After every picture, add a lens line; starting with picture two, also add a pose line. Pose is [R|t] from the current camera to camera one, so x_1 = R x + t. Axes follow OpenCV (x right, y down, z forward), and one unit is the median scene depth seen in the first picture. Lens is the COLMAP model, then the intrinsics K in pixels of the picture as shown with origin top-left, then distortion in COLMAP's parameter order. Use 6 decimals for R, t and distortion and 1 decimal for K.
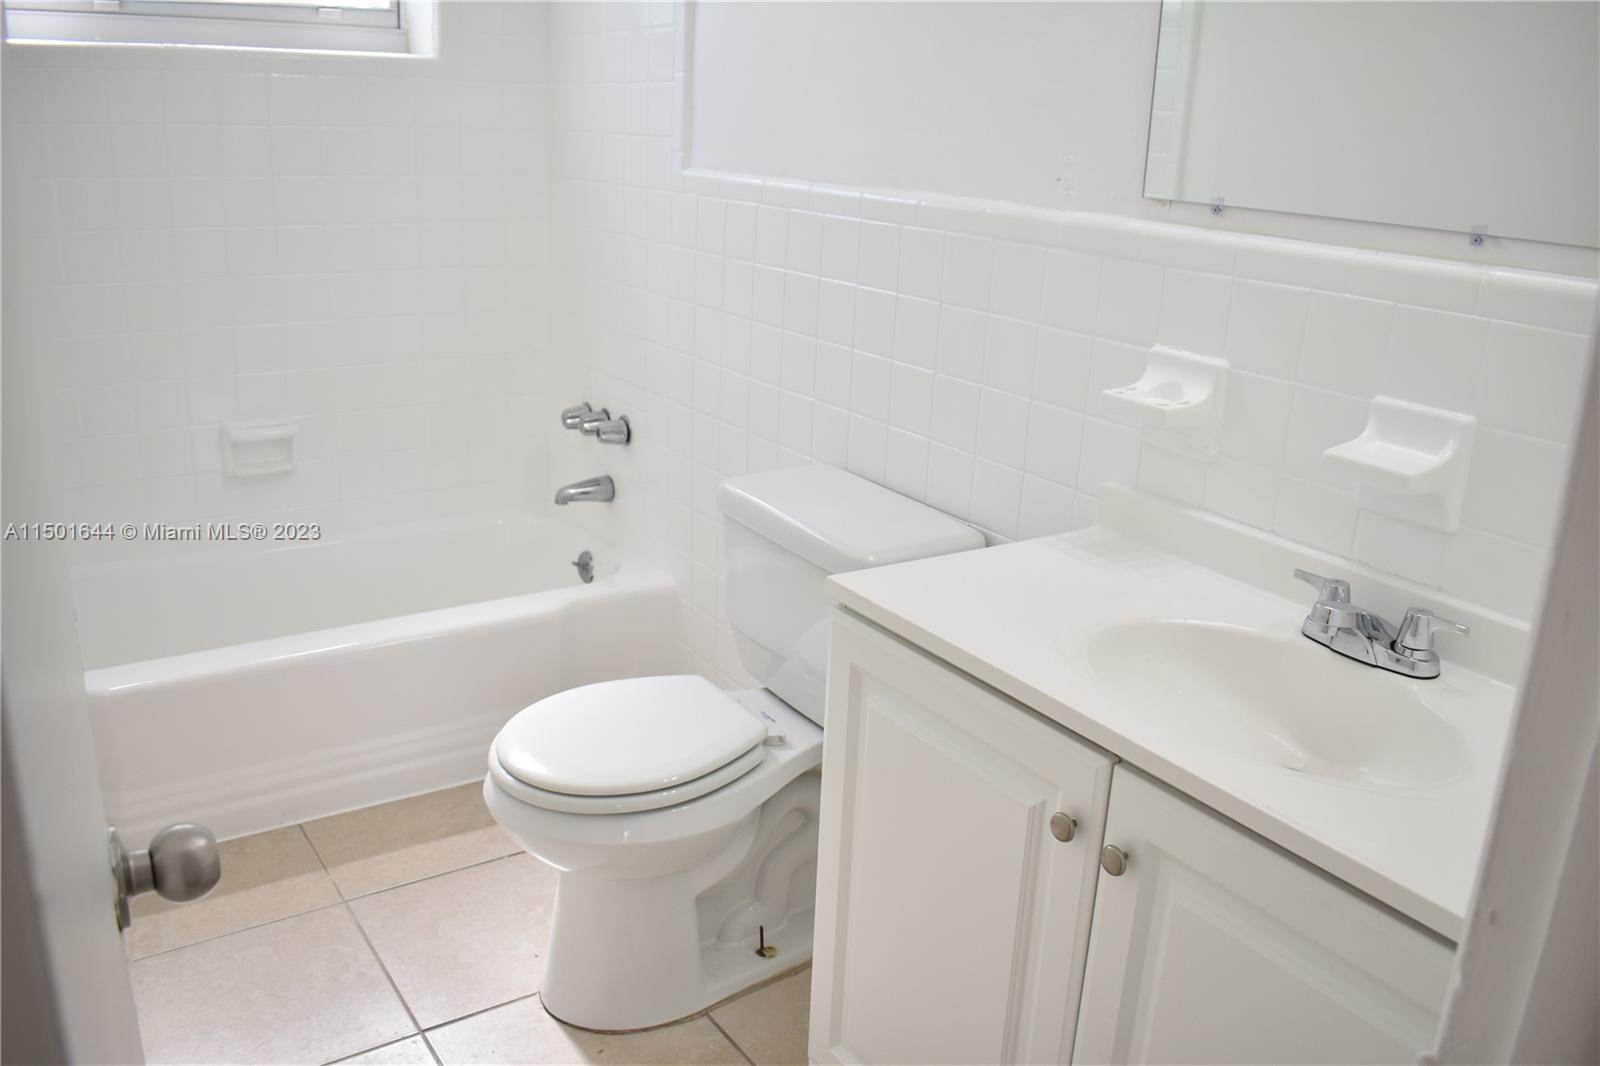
lens RADIAL K [[1306.5, 0, 805.3], [0, 1306.5, 529.5], [0, 0, 1]] dist [-0.089136, 0.013023]
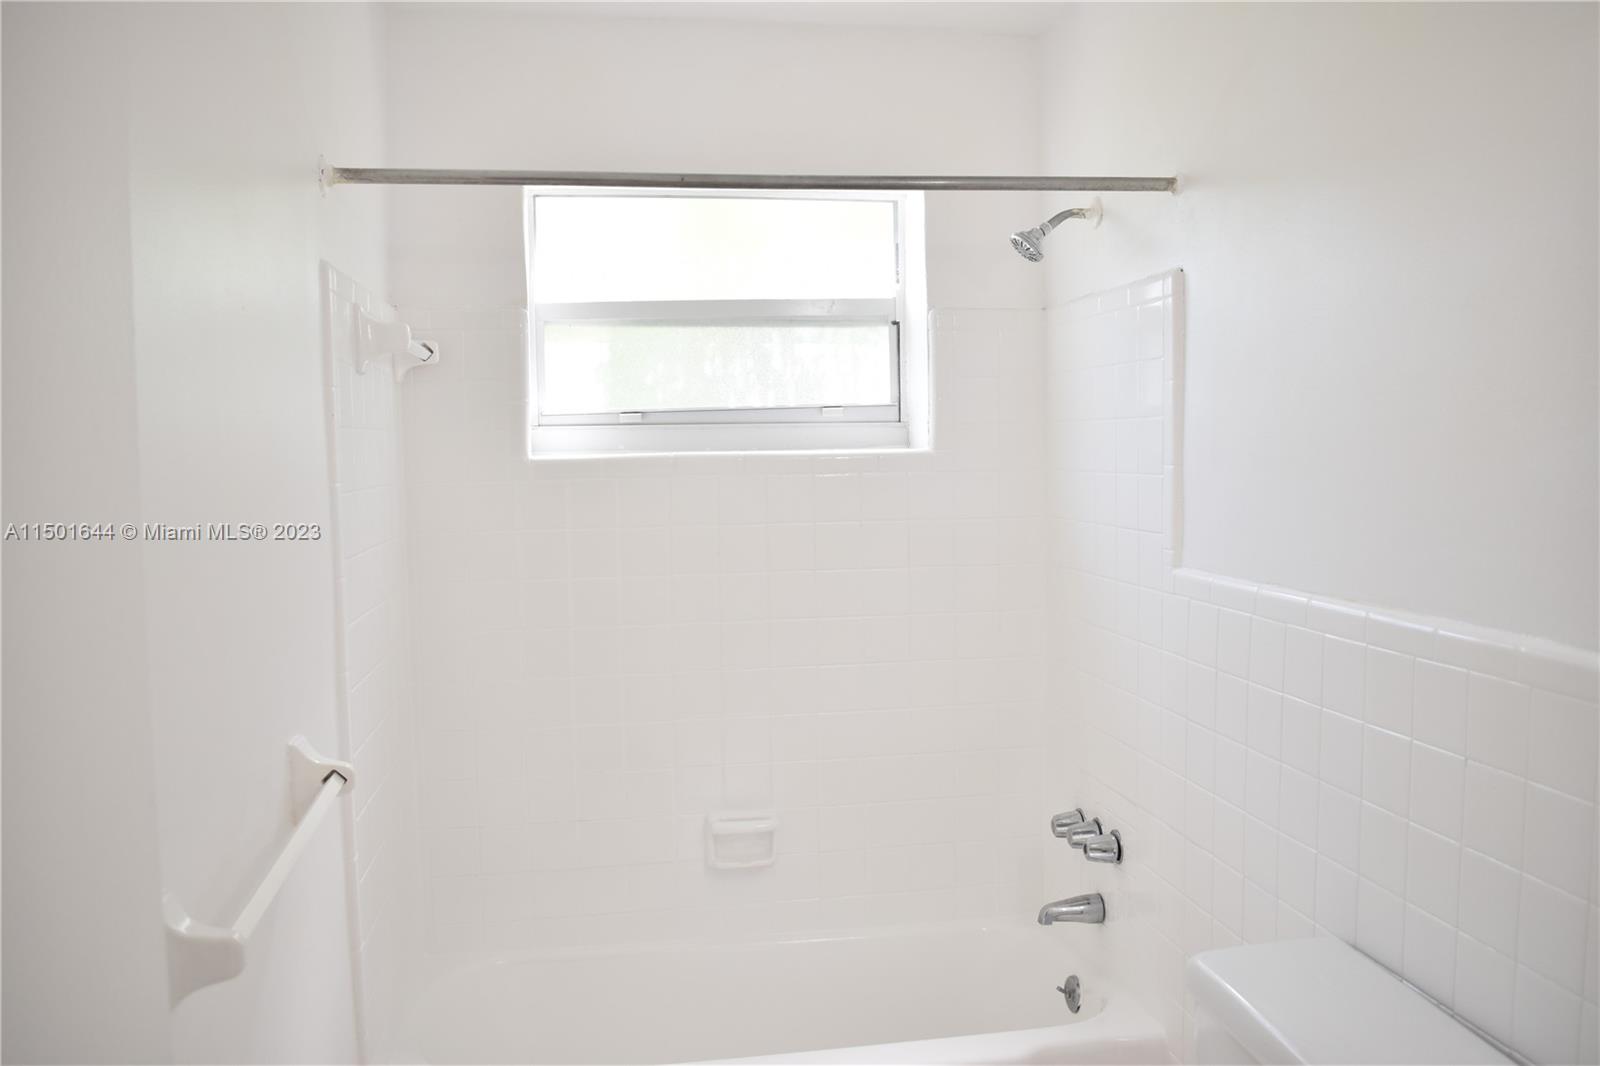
lens RADIAL K [[1306.5, 0, 795.4], [0, 1306.5, 533.4], [0, 0, 1]] dist [-0.089136, 0.013023]
pose [[0.902356, -0.027037, -0.430142, 0.049897], [-0.076200, 0.972300, -0.220968, -0.072644], [0.424201, 0.232169, 0.875301, 0.083046]]
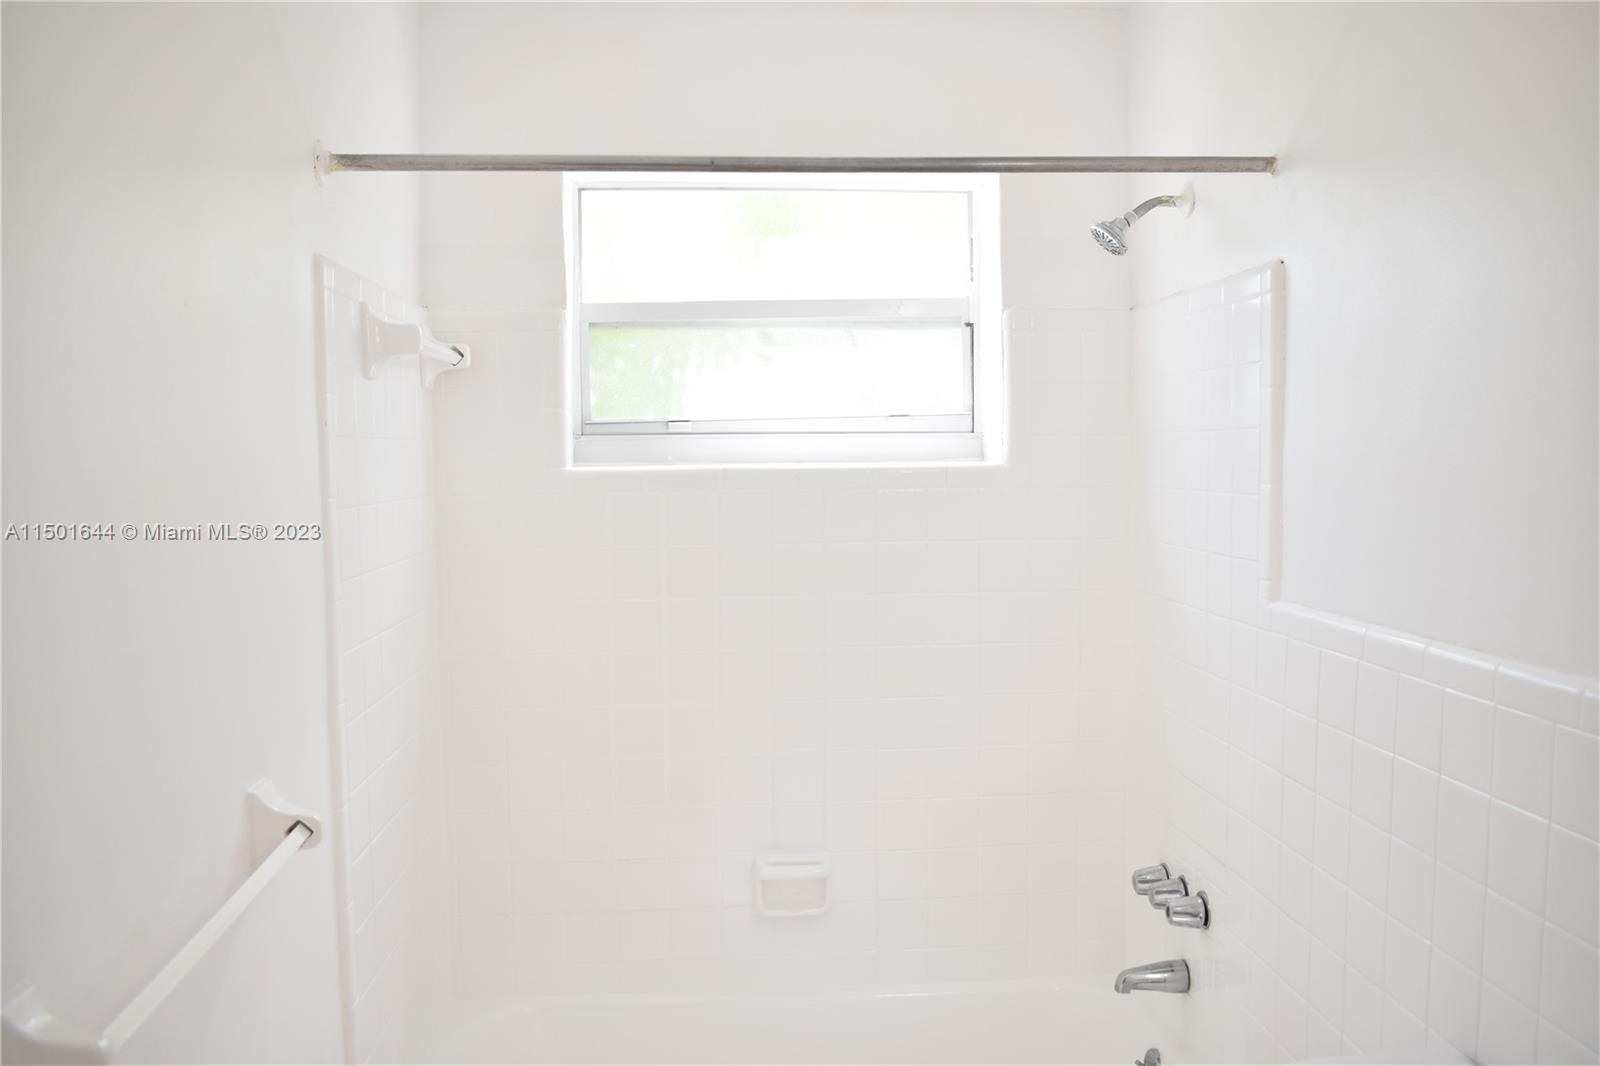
lens RADIAL K [[1306.5, 0, 800.2], [0, 1306.5, 533.7], [0, 0, 1]] dist [-0.089136, 0.013023]
pose [[0.865062, -0.019795, -0.501274, 0.046892], [-0.104487, 0.970198, -0.218628, -0.102150], [0.490663, 0.241503, 0.837213, 0.166568]]
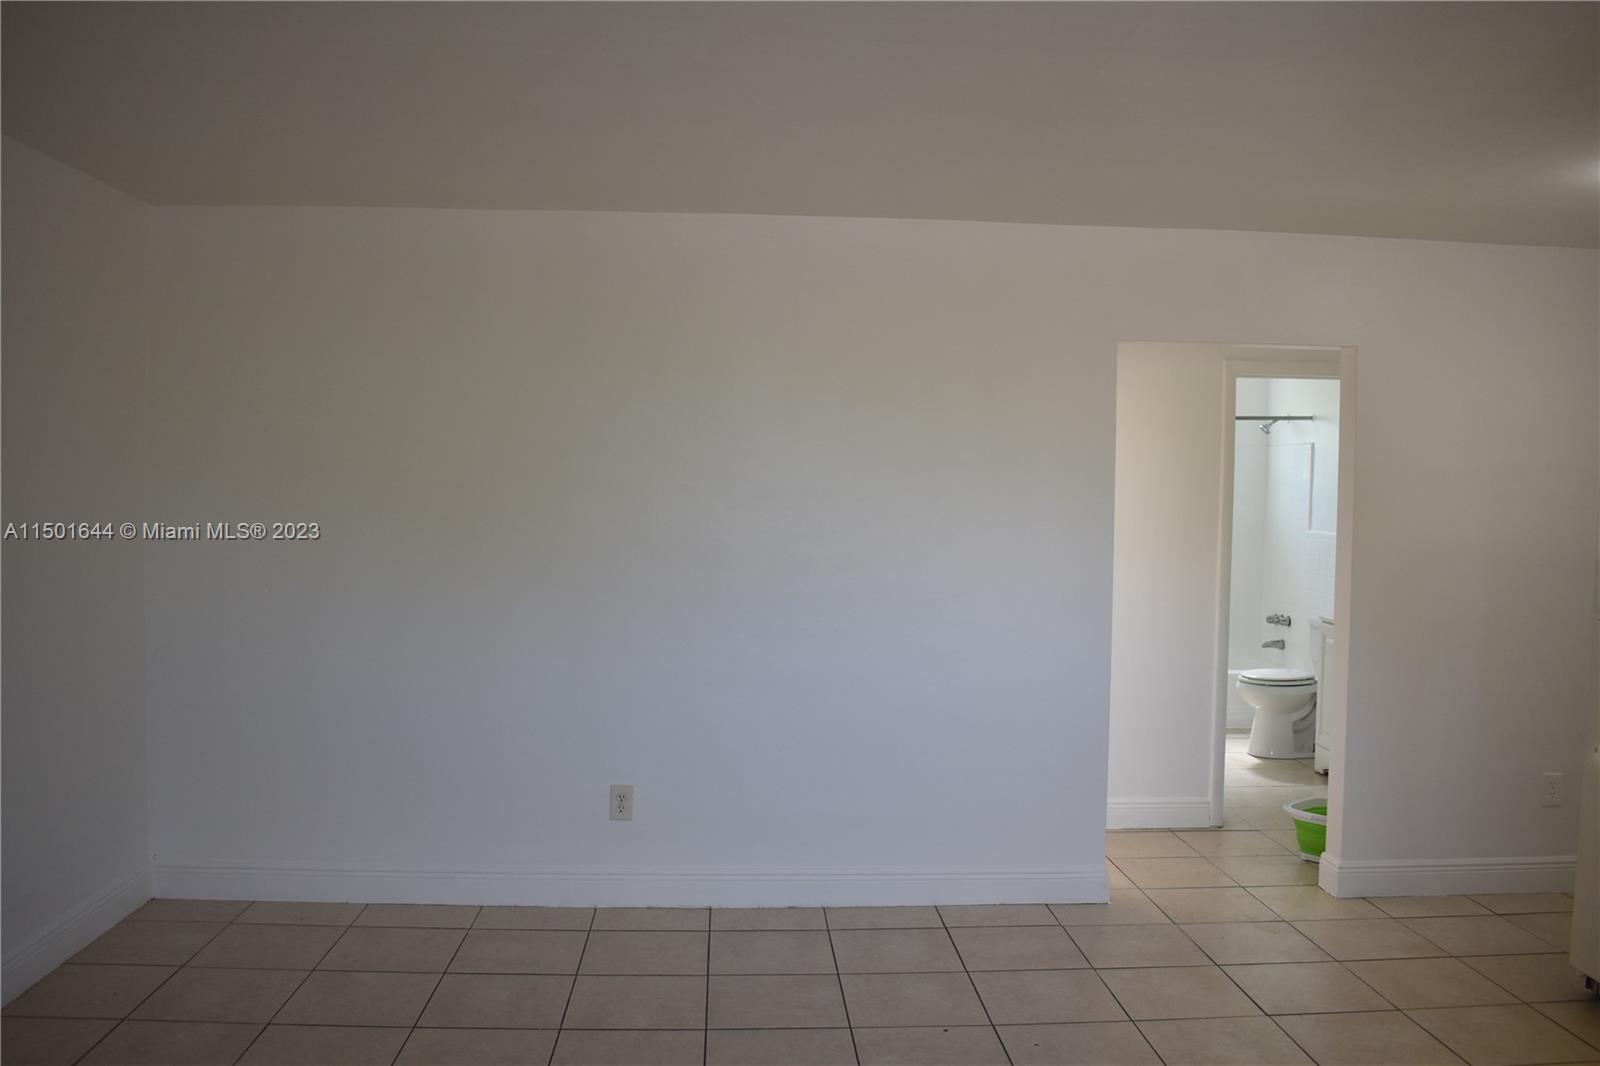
lens RADIAL K [[1306.5, 0, 798.6], [0, 1306.5, 529.4], [0, 0, 1]] dist [-0.089136, 0.013023]
pose [[0.853406, -0.007406, -0.521193, 0.409475], [-0.139333, 0.960272, -0.241791, 0.552188], [0.502278, 0.278966, 0.818471, -1.855922]]
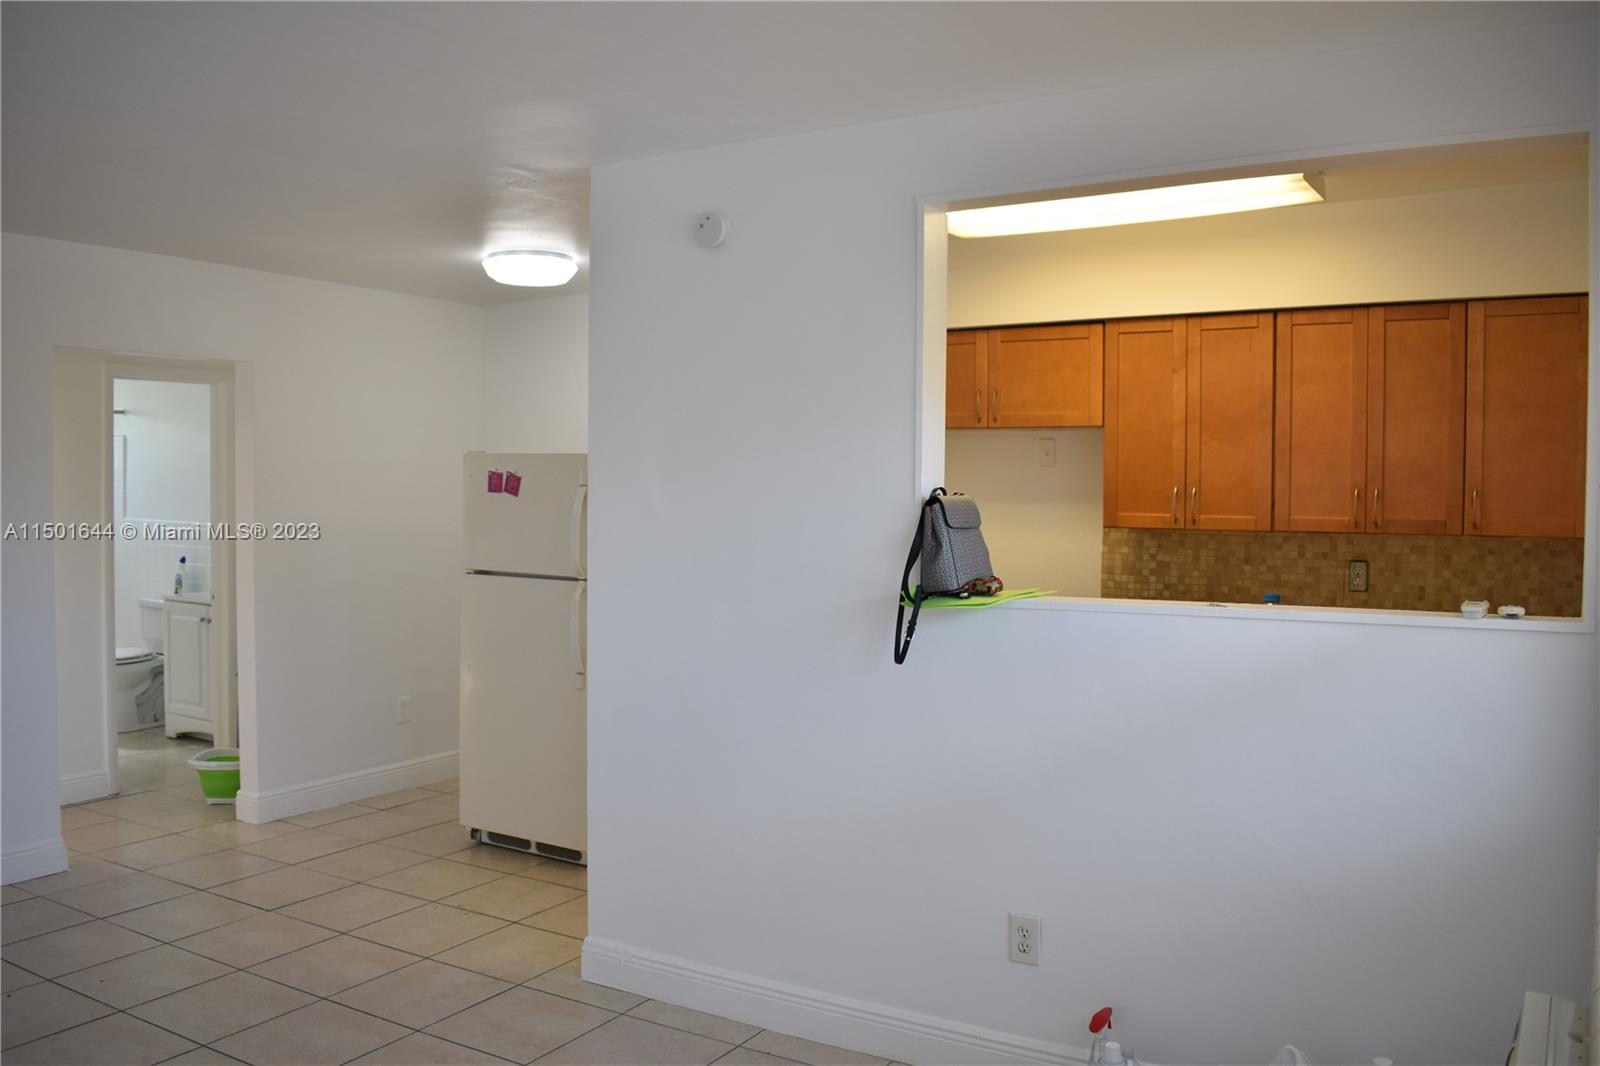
lens RADIAL K [[1306.5, 0, 798.0], [0, 1306.5, 529.1], [0, 0, 1]] dist [-0.089136, 0.013023]
pose [[0.914001, -0.044142, 0.403304, 0.141919], [0.146456, 0.962933, -0.226517, 0.638137], [-0.378356, 0.266104, 0.886586, -2.184604]]
